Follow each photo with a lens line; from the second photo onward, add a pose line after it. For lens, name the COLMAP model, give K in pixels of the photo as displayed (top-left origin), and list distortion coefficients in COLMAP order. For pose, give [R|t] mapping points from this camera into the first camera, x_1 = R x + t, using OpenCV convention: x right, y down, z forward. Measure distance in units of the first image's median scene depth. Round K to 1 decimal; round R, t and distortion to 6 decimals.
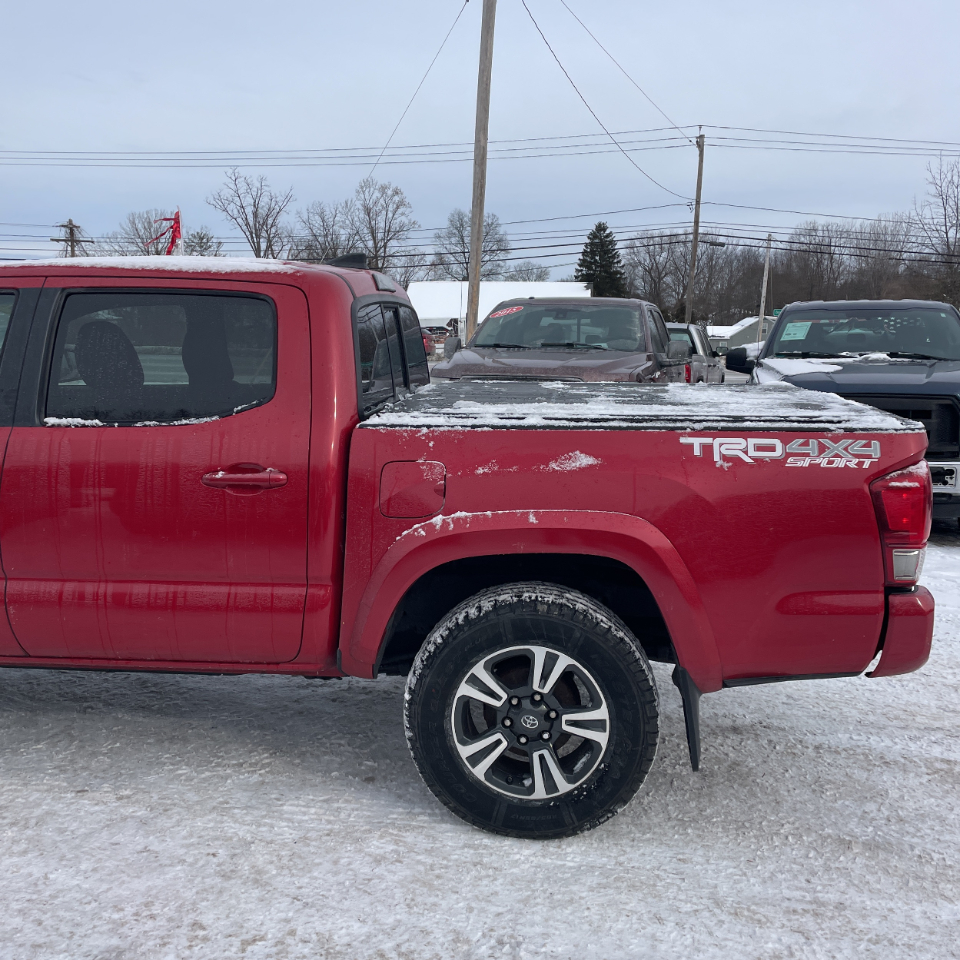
lens RADIAL K [[965.7, 0, 479.8], [0, 965.7, 471.1], [0, 0, 1]] dist [0.043899, 0.000000]
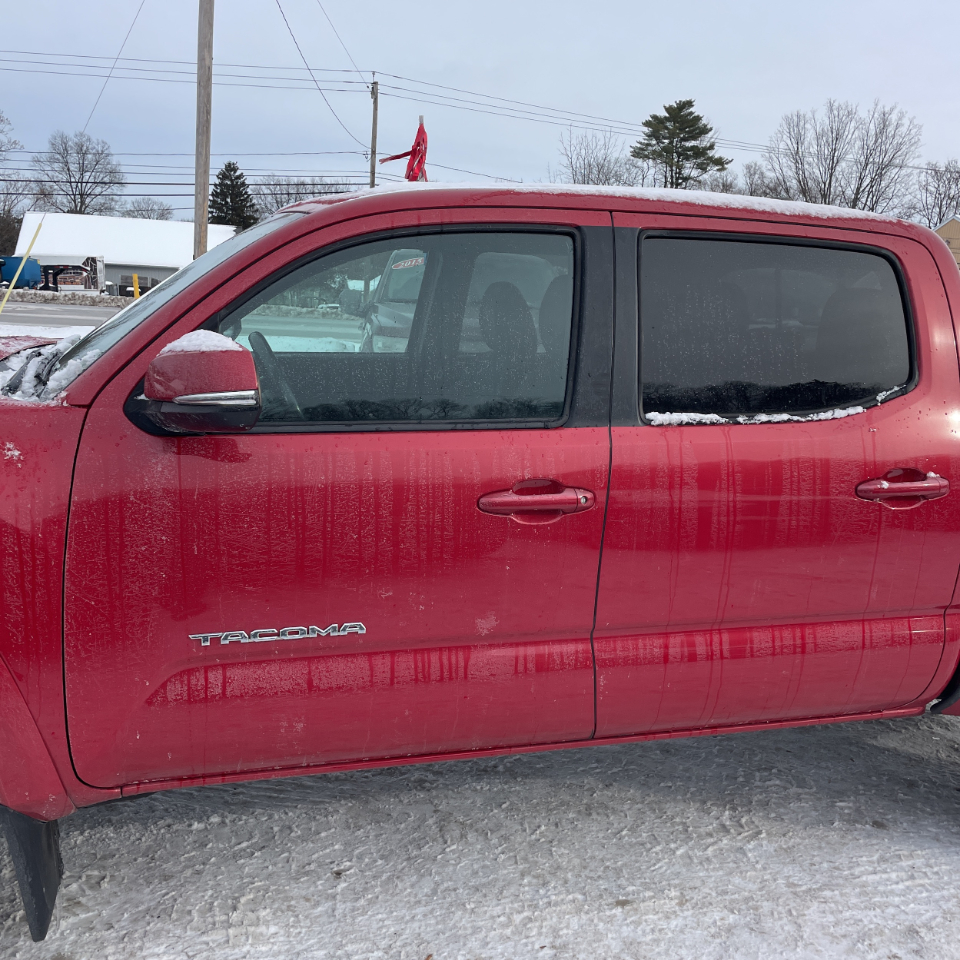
lens RADIAL K [[965.7, 0, 479.3], [0, 965.7, 488.8], [0, 0, 1]] dist [0.043899, 0.000000]
pose [[0.927397, -0.041735, 0.371744, -0.057221], [0.016446, 0.997345, 0.070942, -0.003550], [-0.373718, -0.059677, 0.925621, 0.026682]]
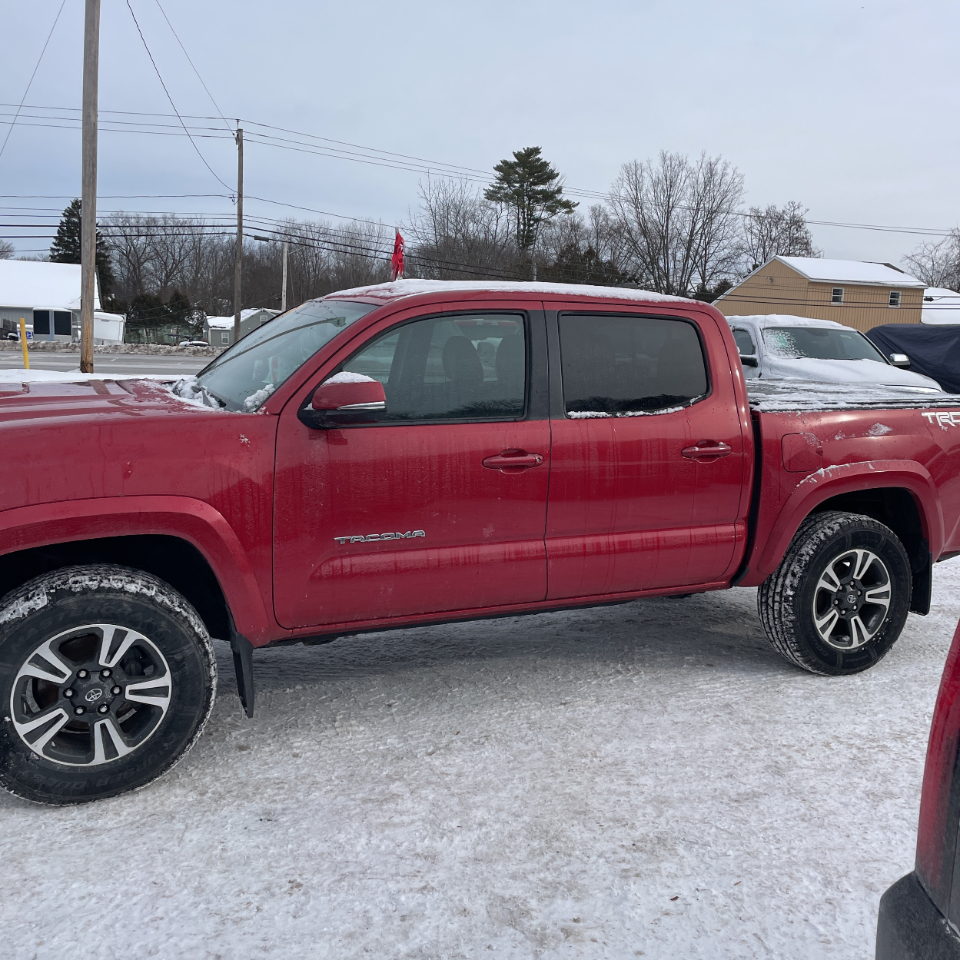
lens RADIAL K [[965.7, 0, 500.7], [0, 965.7, 461.0], [0, 0, 1]] dist [0.043899, 0.000000]
pose [[0.854428, -0.051031, 0.517057, -0.082112], [0.051112, 0.998593, 0.014094, -0.000846], [-0.517049, 0.014385, 0.855835, -0.003171]]
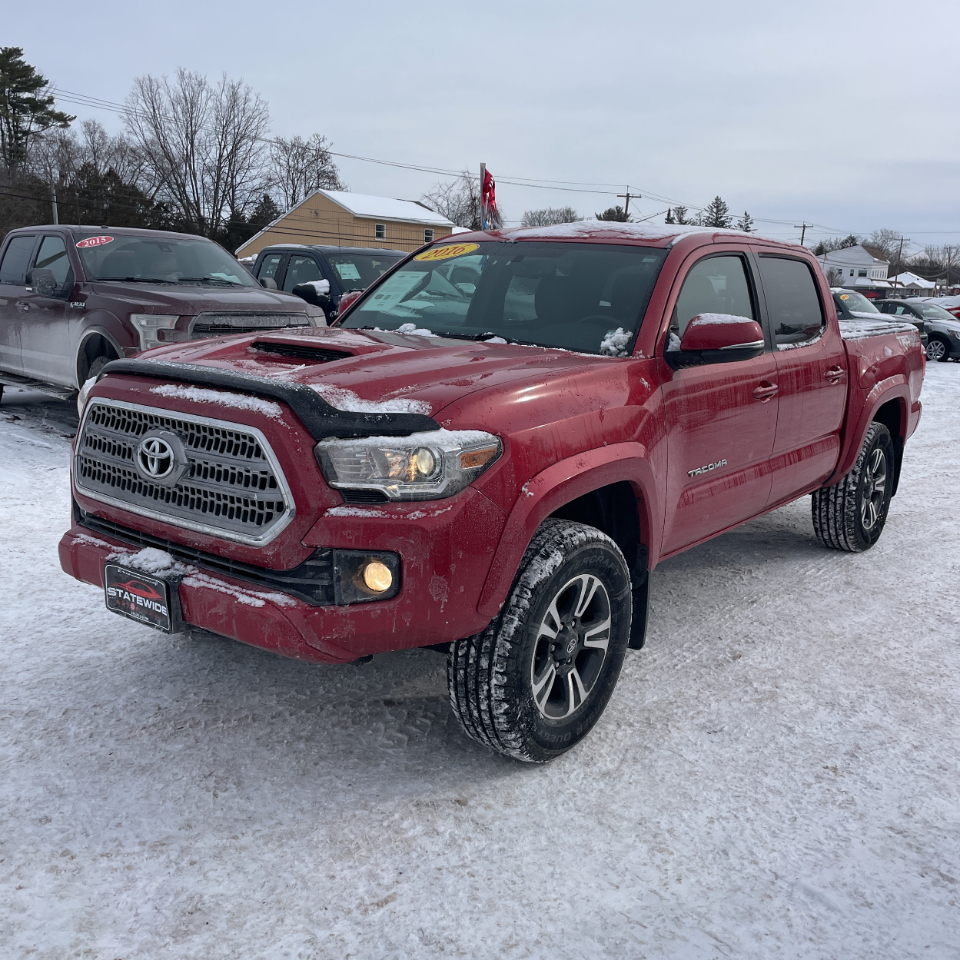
lens RADIAL K [[965.7, 0, 484.1], [0, 965.7, 485.3], [0, 0, 1]] dist [0.043899, 0.000000]
pose [[0.522097, -0.170545, 0.835661, -0.132692], [0.098432, 0.985305, 0.139588, -0.006432], [-0.847187, 0.009377, 0.531212, 0.041930]]
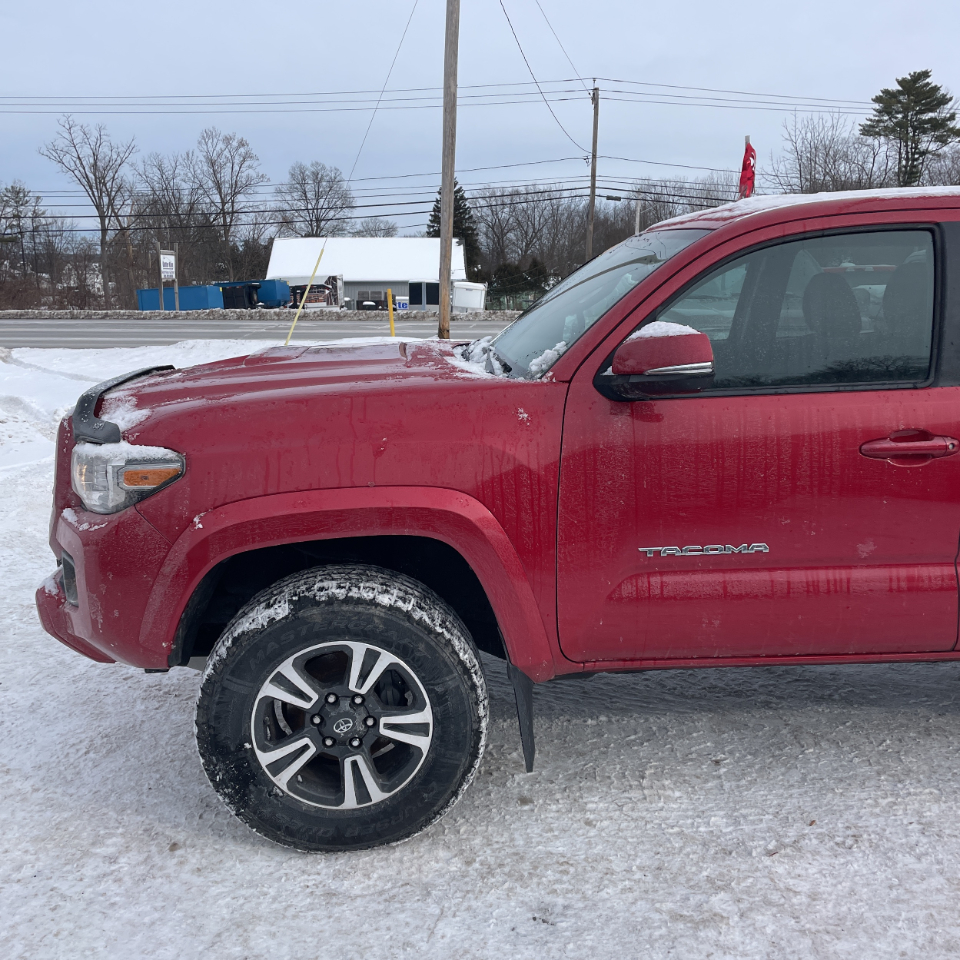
lens RADIAL K [[965.7, 0, 475.9], [0, 965.7, 469.5], [0, 0, 1]] dist [0.043899, 0.000000]
pose [[0.986135, -0.046749, 0.159223, -0.072068], [0.040178, 0.998213, 0.044243, -0.001884], [-0.161007, -0.037232, 0.986251, 0.015720]]
